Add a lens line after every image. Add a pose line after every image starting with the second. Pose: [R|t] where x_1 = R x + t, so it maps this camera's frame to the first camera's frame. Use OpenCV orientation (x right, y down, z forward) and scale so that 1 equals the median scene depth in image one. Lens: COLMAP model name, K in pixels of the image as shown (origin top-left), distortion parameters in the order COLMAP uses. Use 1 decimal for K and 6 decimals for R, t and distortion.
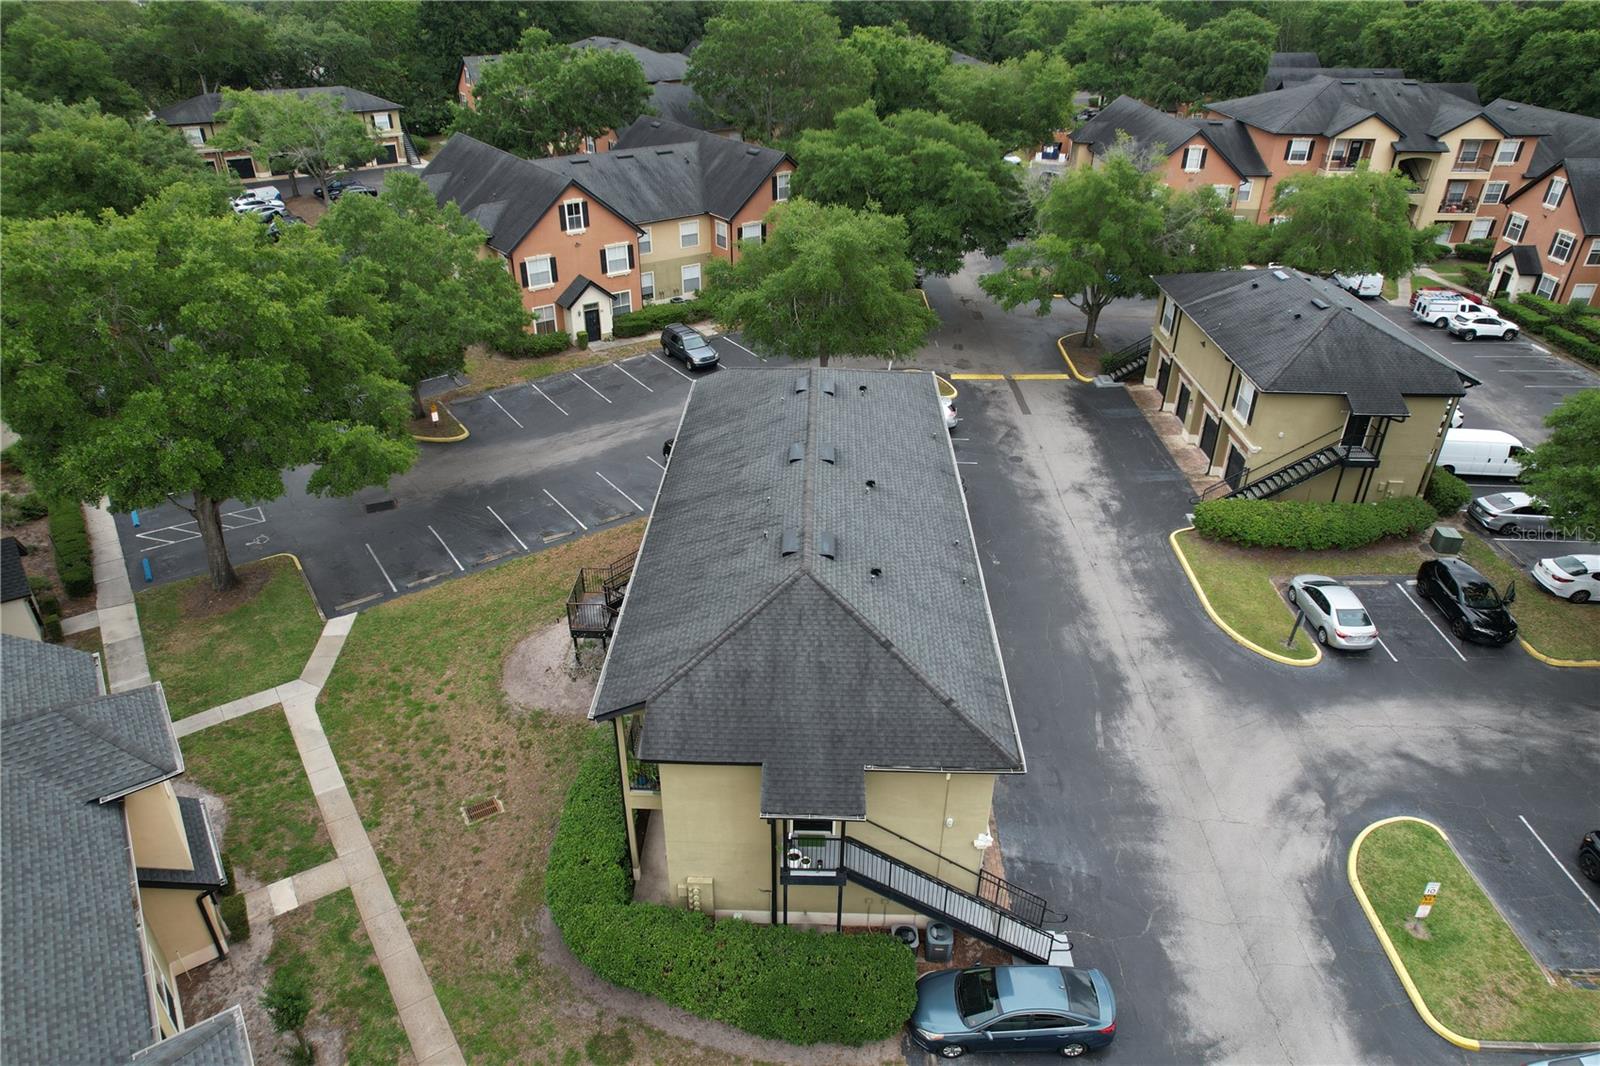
lens RADIAL K [[1012.7, 0, 801.0], [0, 1012.7, 530.5], [0, 0, 1]] dist [-0.004392, -0.000229]
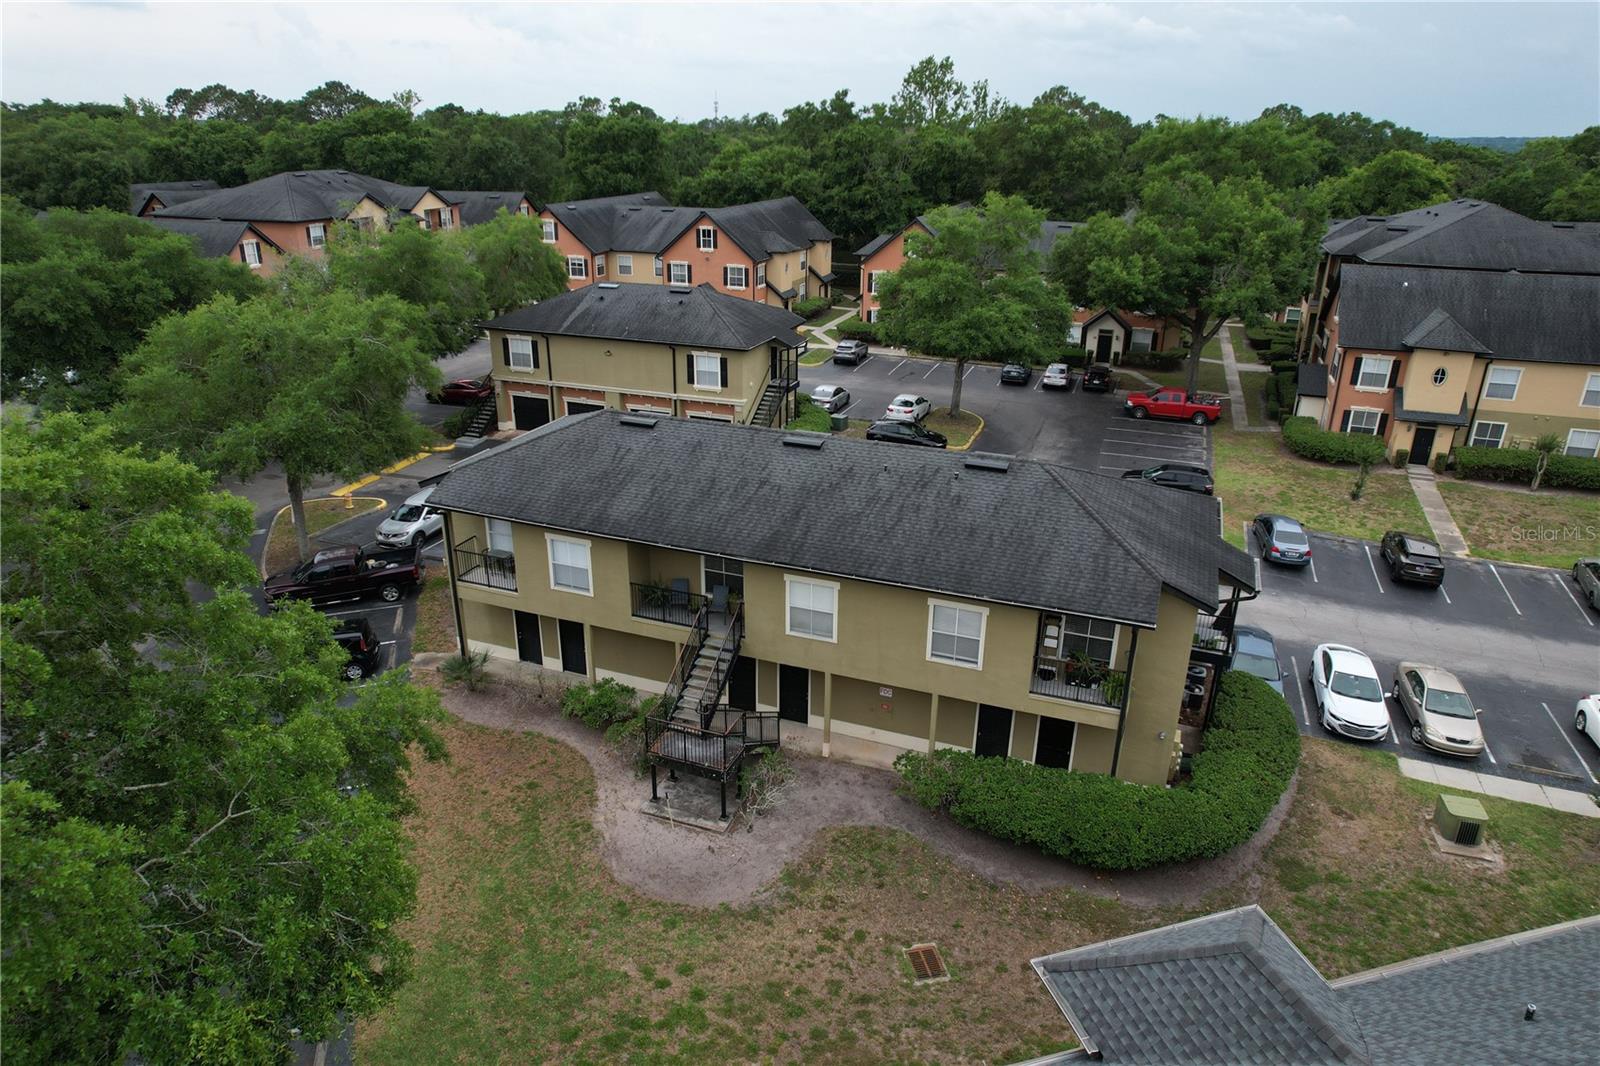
lens RADIAL K [[1012.7, 0, 798.9], [0, 1012.7, 532.1], [0, 0, 1]] dist [-0.004392, -0.000229]
pose [[0.342753, -0.364095, 0.866000, -0.459169], [0.471847, 0.863846, 0.176438, -0.093473], [-0.812330, 0.348145, 0.467883, 0.317119]]
